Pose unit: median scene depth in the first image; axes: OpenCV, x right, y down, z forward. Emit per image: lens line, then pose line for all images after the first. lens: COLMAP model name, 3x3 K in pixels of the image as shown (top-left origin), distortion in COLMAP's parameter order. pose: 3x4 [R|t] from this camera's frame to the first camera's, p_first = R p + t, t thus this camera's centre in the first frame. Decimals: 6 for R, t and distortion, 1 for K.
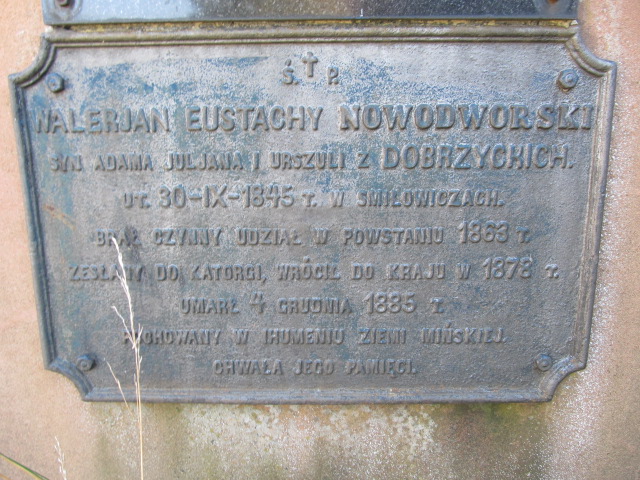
lens RADIAL K [[514.9, 0, 320.0], [0, 514.9, 240.0], [0, 0, 1]] dist [-0.053865, 0.008594]
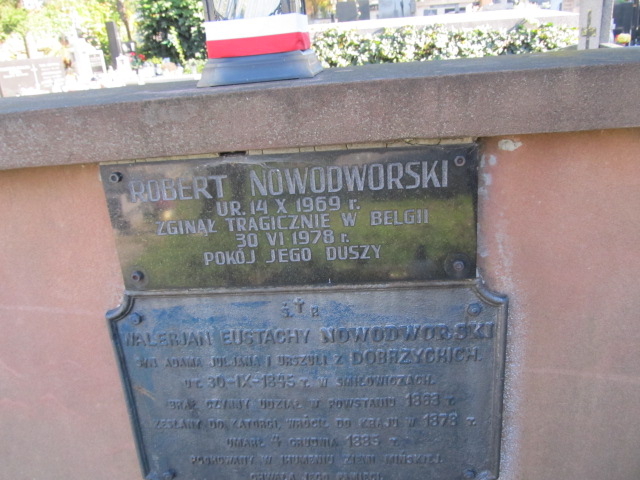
lens RADIAL K [[514.9, 0, 320.0], [0, 514.9, 240.0], [0, 0, 1]] dist [-0.053865, 0.008594]
pose [[0.996048, -0.040917, -0.078826, 0.162678], [0.048952, 0.993490, 0.102868, -0.661040], [0.074104, -0.106320, 0.991567, -0.460187]]
